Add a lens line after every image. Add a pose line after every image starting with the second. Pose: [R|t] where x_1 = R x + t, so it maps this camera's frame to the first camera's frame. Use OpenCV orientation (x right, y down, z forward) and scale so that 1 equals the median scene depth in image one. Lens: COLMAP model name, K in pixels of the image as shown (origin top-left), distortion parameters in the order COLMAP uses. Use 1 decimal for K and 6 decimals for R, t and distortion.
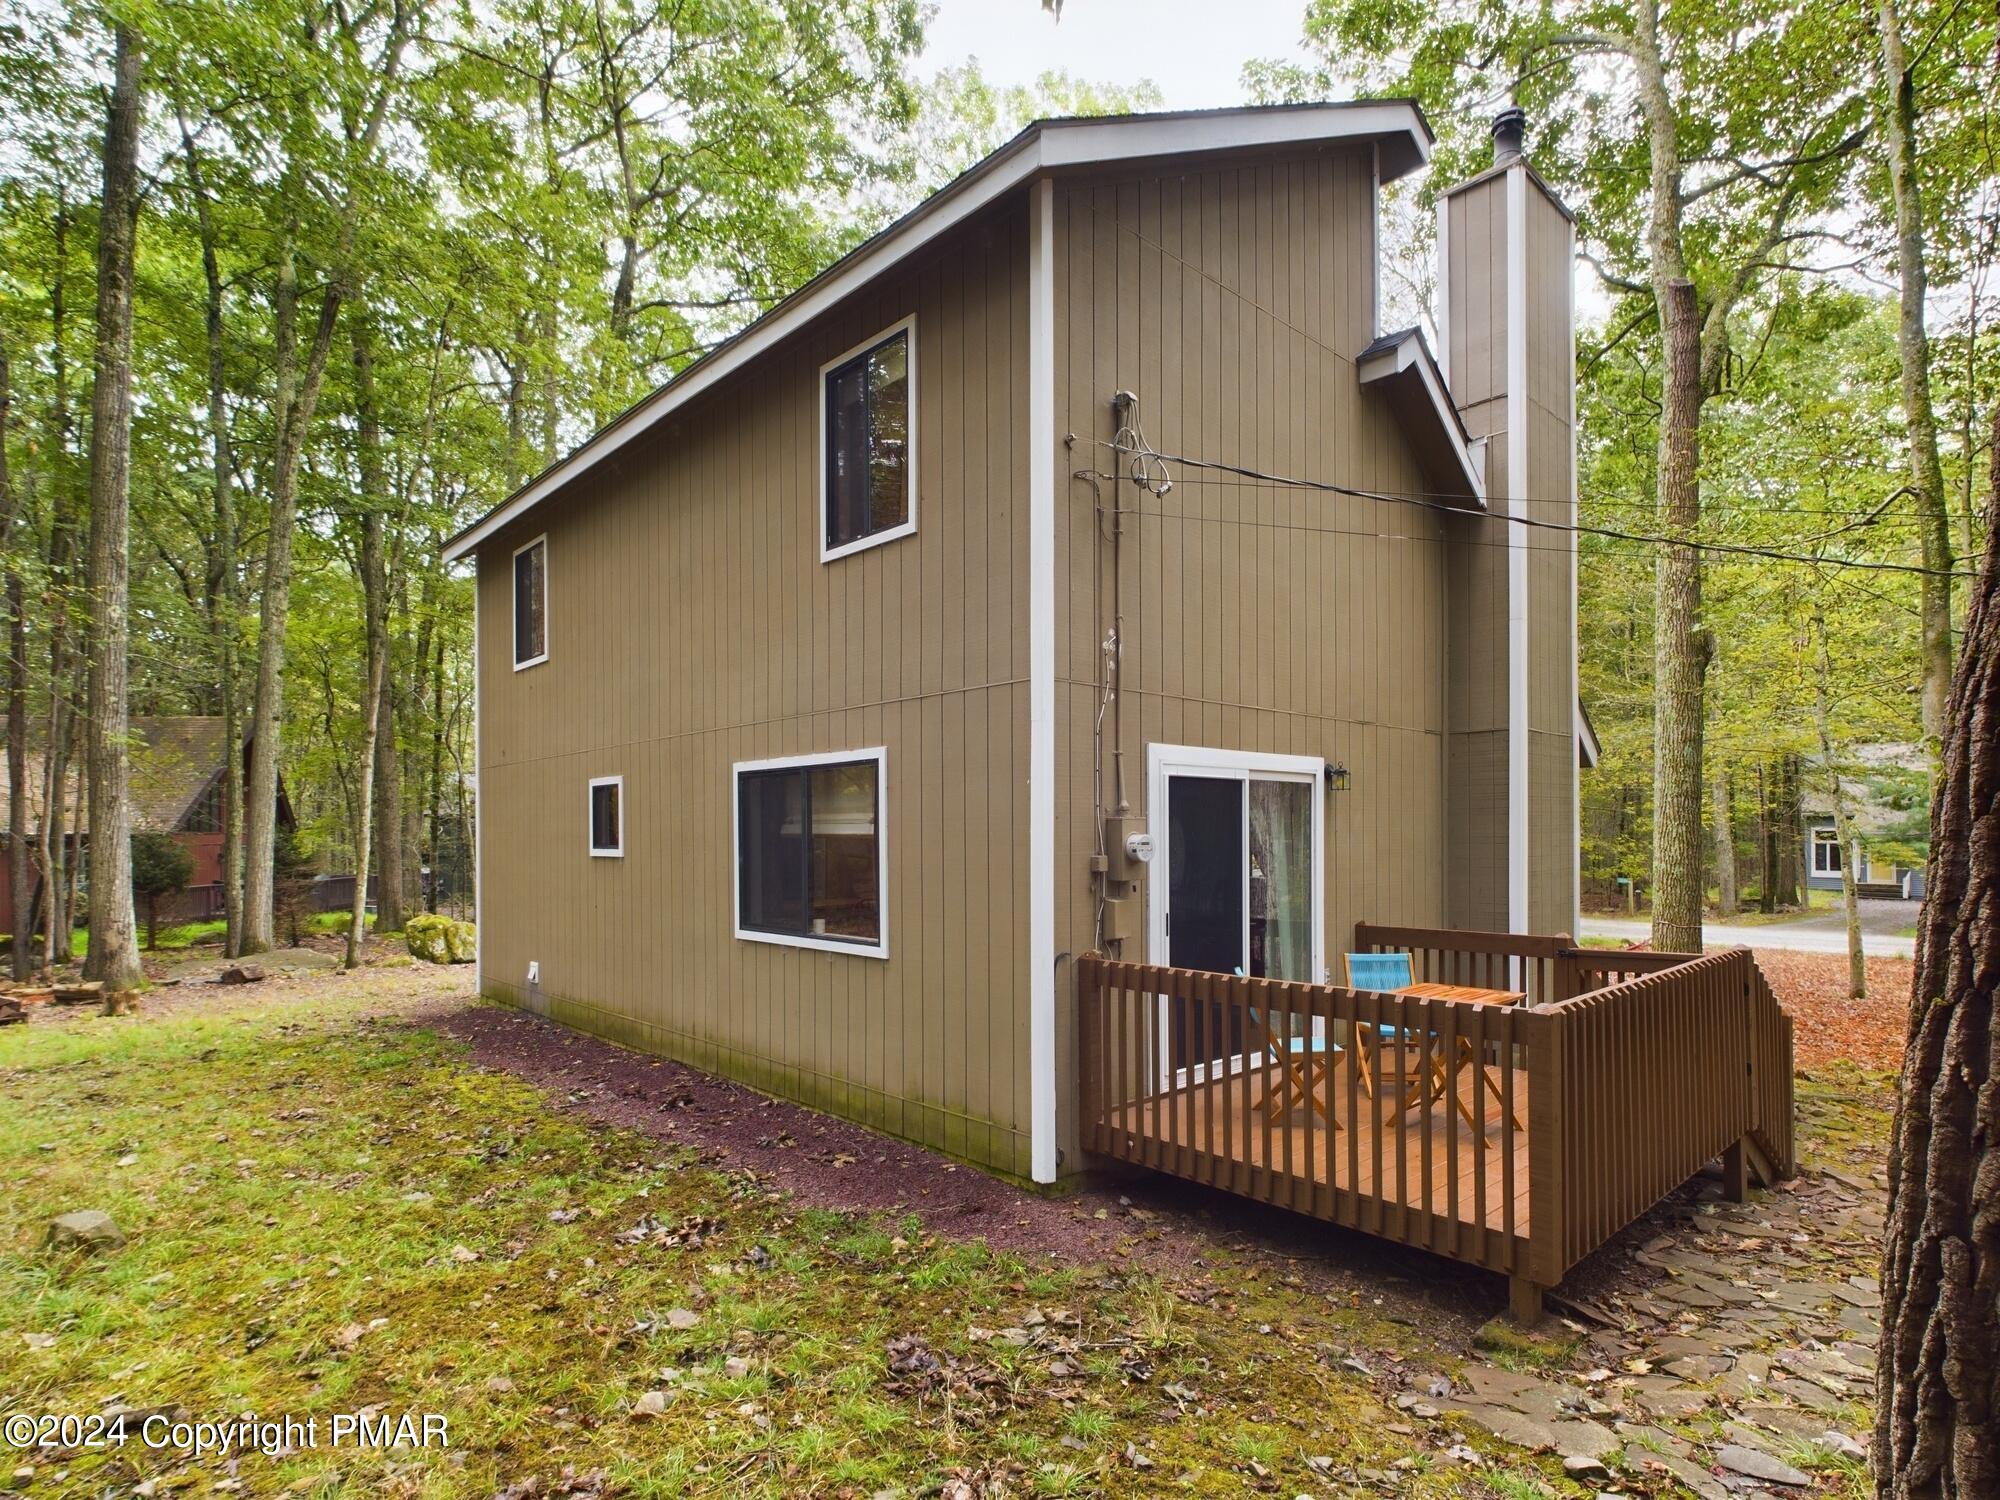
lens RADIAL K [[1066.6, 0, 992.2], [0, 1066.6, 770.8], [0, 0, 1]] dist [0.001308, -0.000439]
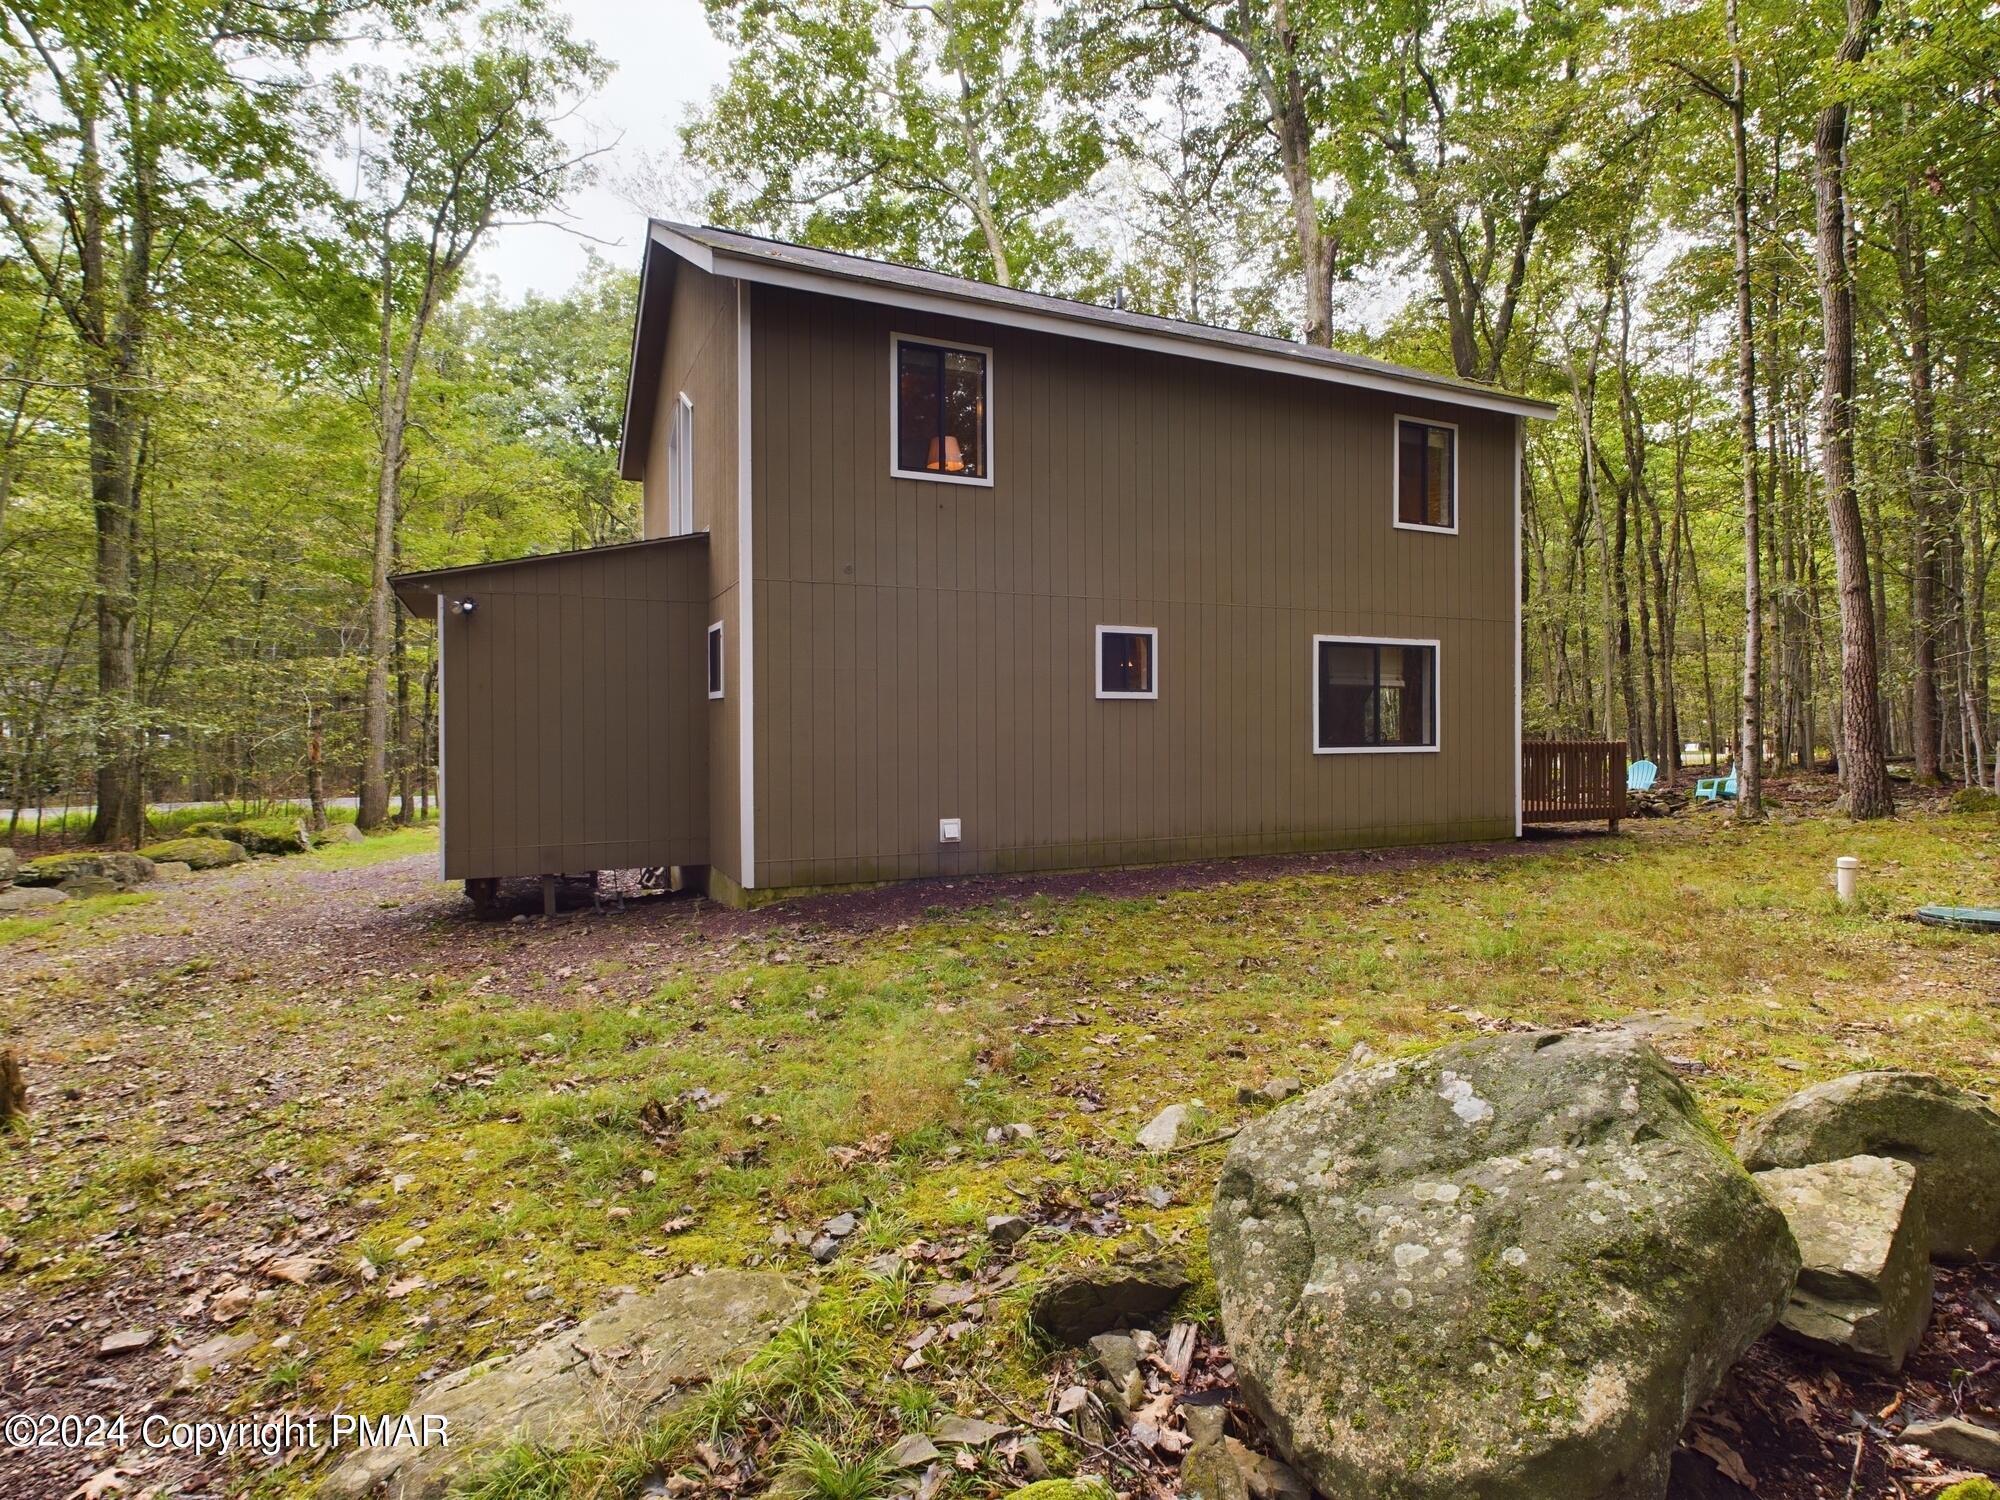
lens RADIAL K [[1064.1, 0, 991.2], [0, 1064.1, 761.1], [0, 0, 1]] dist [0.003729, 0.000010]
pose [[0.292406, -0.008667, 0.956255, -1.463584], [-0.045263, 0.998713, 0.022893, 0.125991], [-0.955222, -0.049977, 0.291638, 0.824219]]
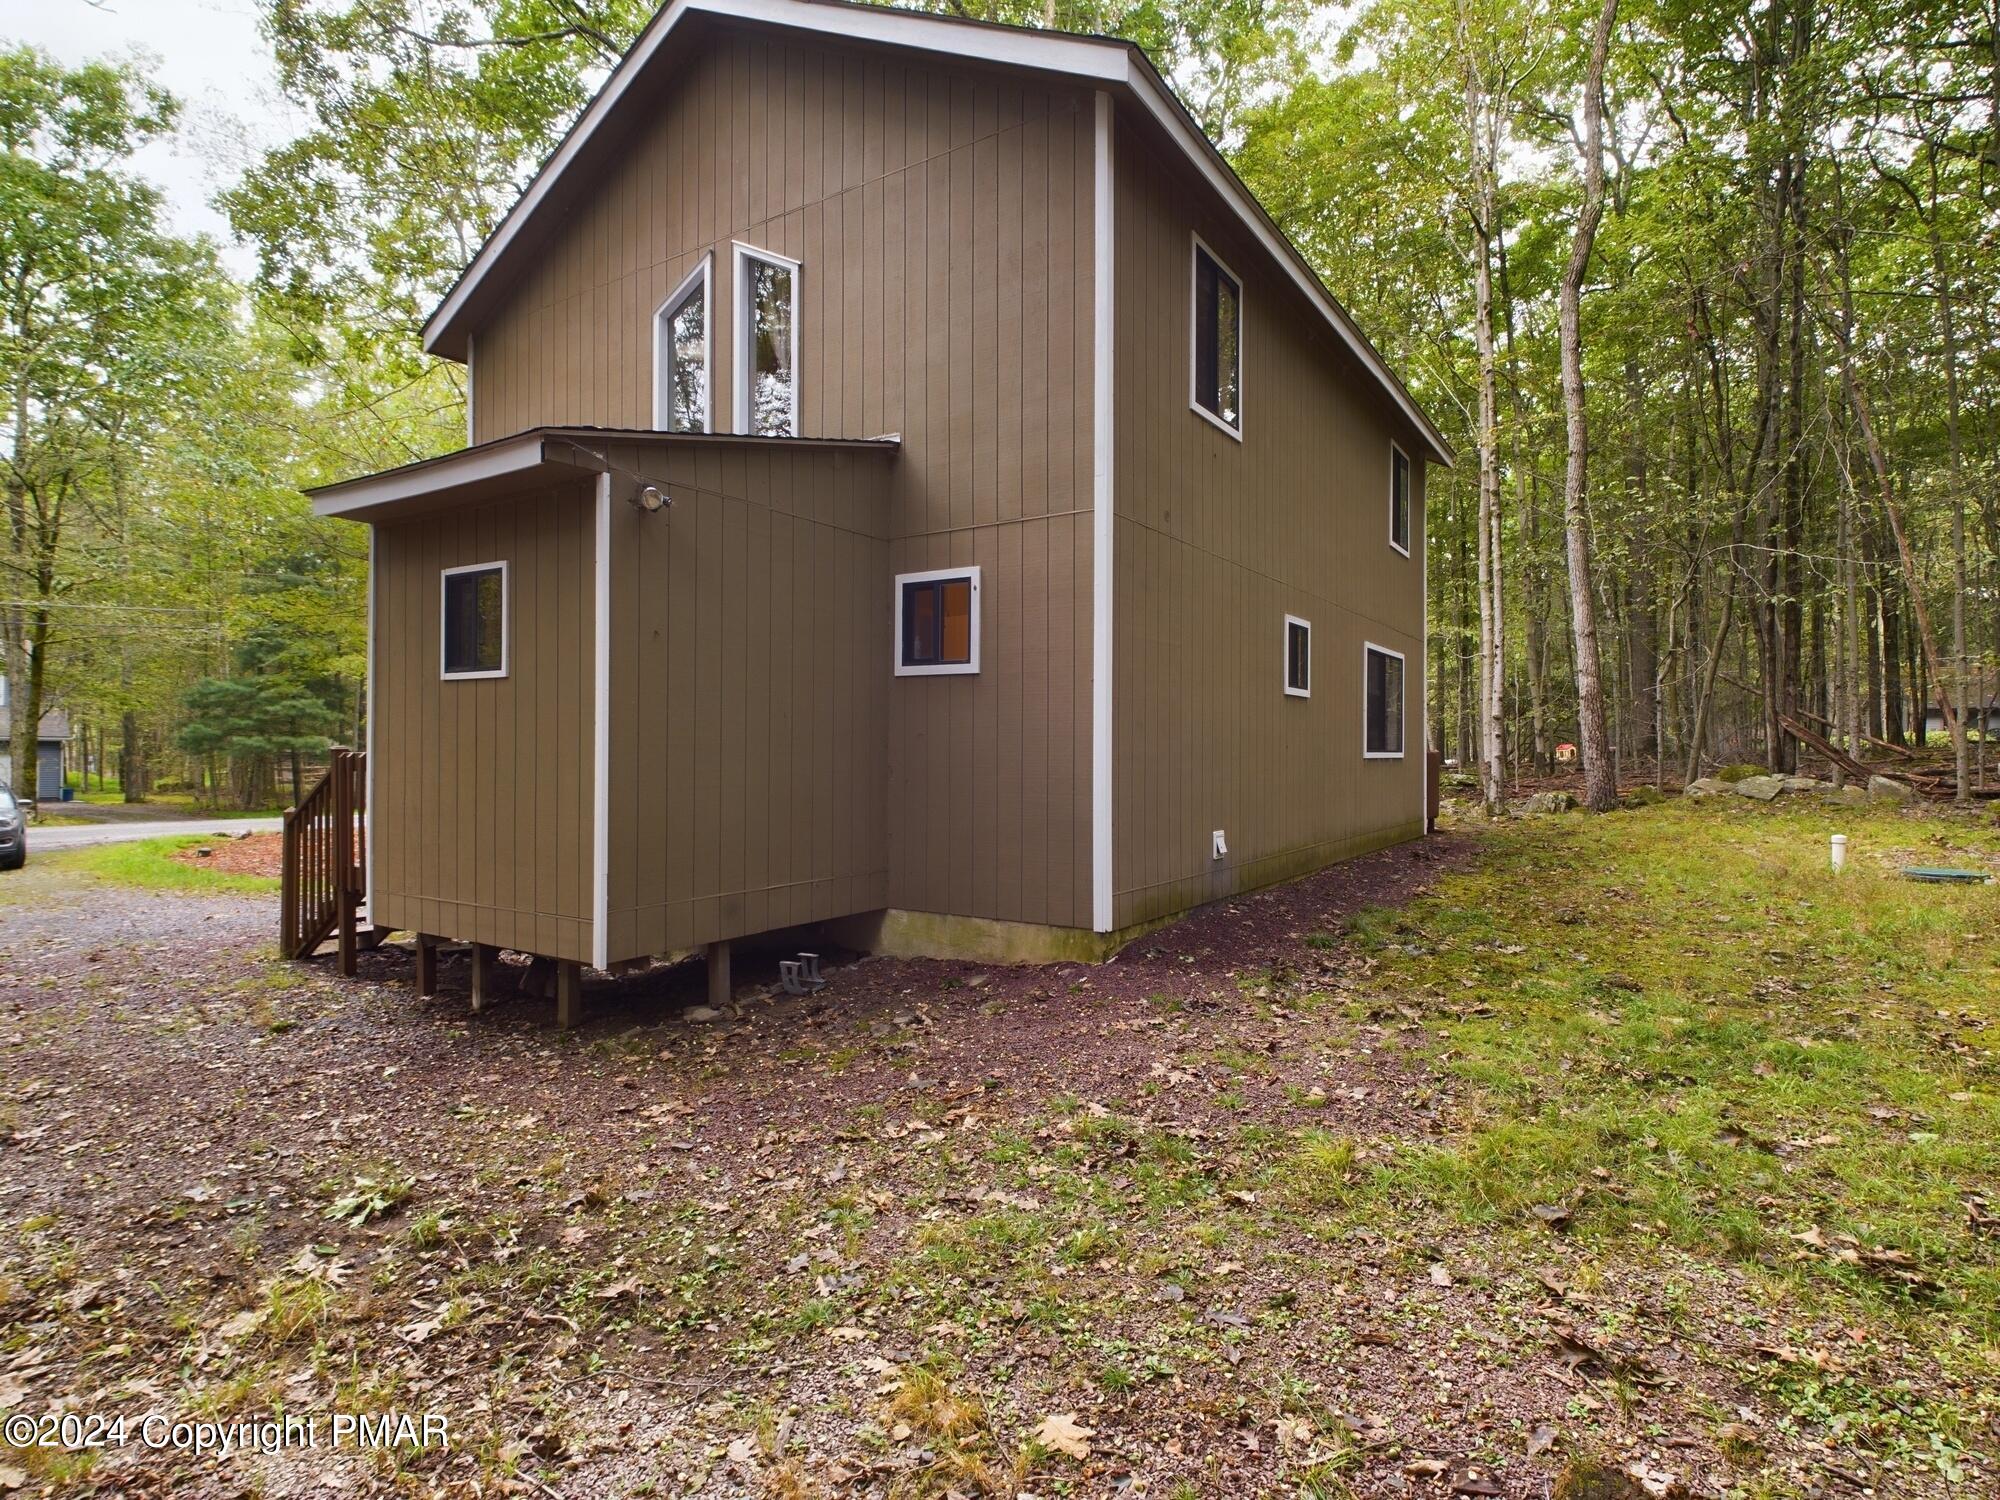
lens RADIAL K [[1064.1, 0, 991.2], [0, 1064.1, 761.1], [0, 0, 1]] dist [0.003729, 0.000010]
pose [[-0.255293, 0.005713, 0.966847, -1.276772], [-0.048072, 0.998671, -0.018594, 0.176627], [-0.965668, -0.051225, -0.254679, 1.555277]]
